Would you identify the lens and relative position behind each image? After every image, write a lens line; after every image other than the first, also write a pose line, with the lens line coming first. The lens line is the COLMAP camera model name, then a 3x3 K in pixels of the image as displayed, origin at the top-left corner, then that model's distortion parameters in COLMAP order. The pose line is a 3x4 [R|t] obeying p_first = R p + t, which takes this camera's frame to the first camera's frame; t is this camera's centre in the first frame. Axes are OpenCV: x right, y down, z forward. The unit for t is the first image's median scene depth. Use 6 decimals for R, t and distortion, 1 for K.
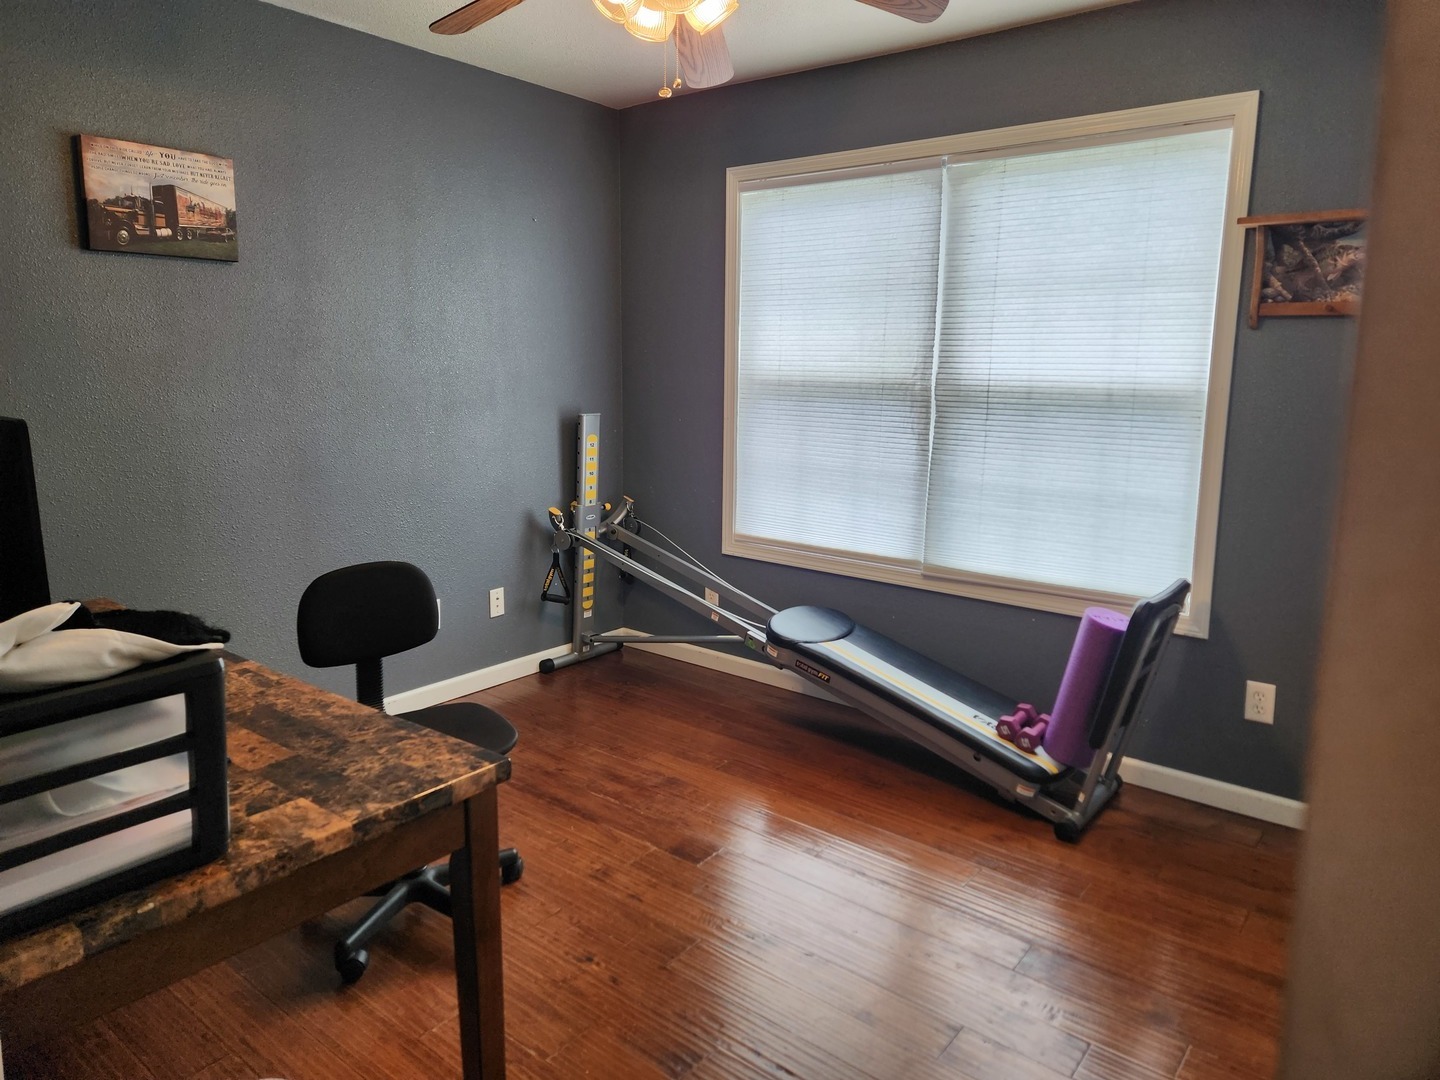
lens RADIAL K [[948.9, 0, 734.5], [0, 948.9, 483.4], [0, 0, 1]] dist [0.080414, -0.070303]
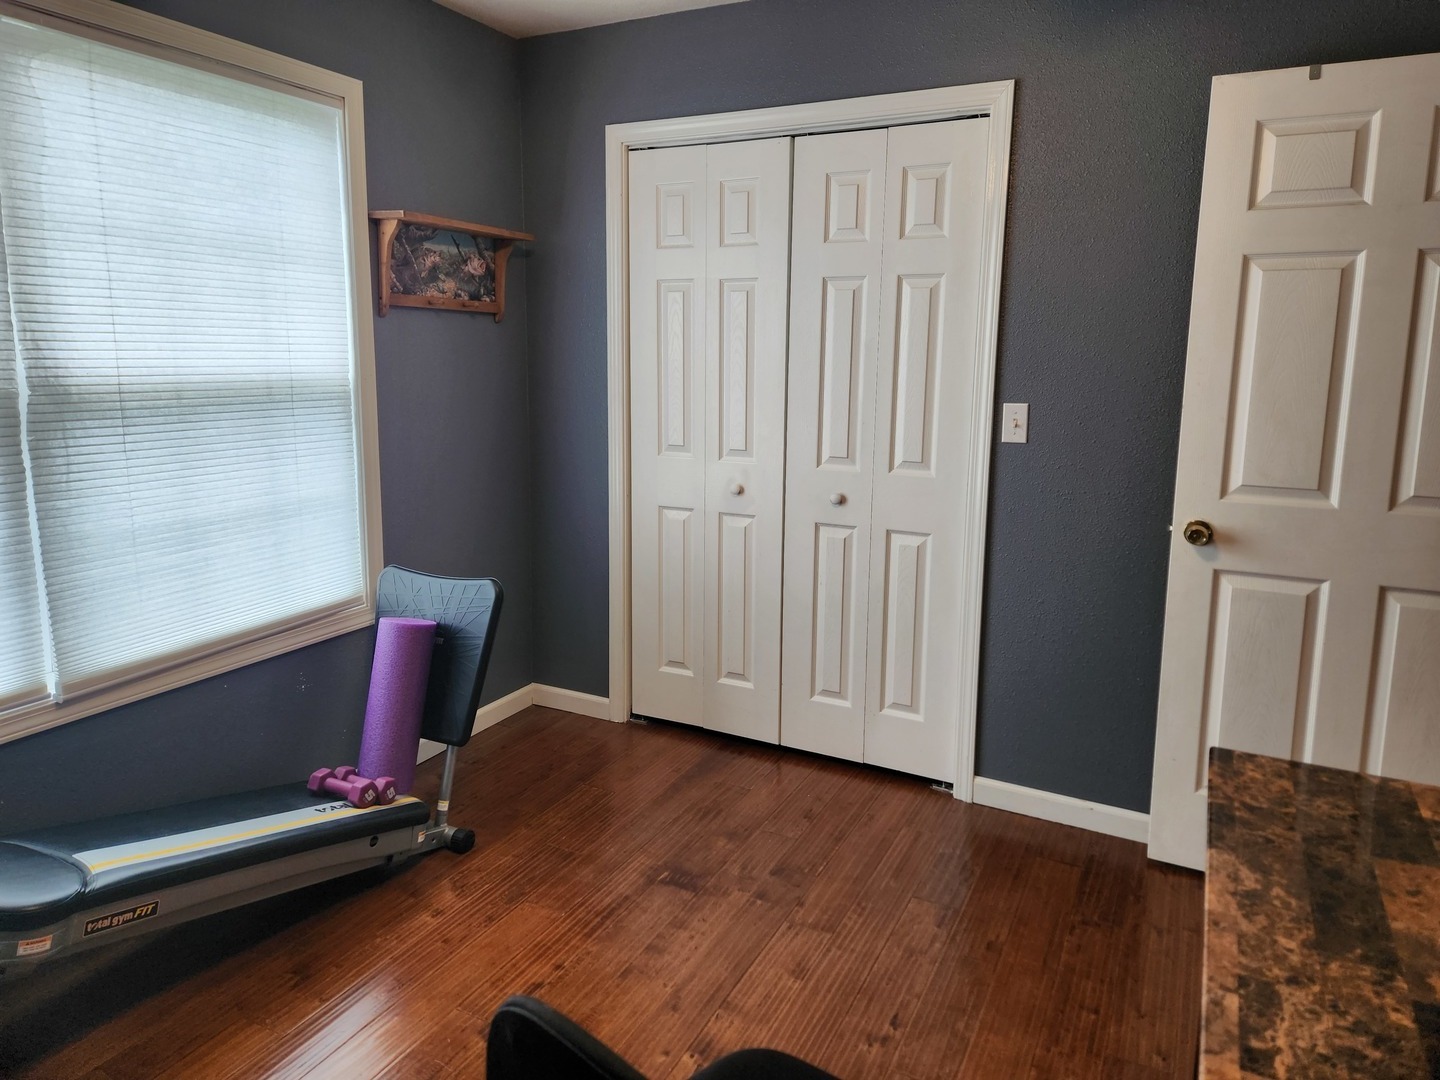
lens RADIAL K [[956.3, 0, 713.6], [0, 956.3, 484.9], [0, 0, 1]] dist [0.081809, -0.068182]
pose [[-0.182321, -0.152948, 0.971270, -0.529409], [0.117006, 0.977433, 0.175882, -0.114585], [-0.976252, 0.145712, -0.160310, 0.778983]]
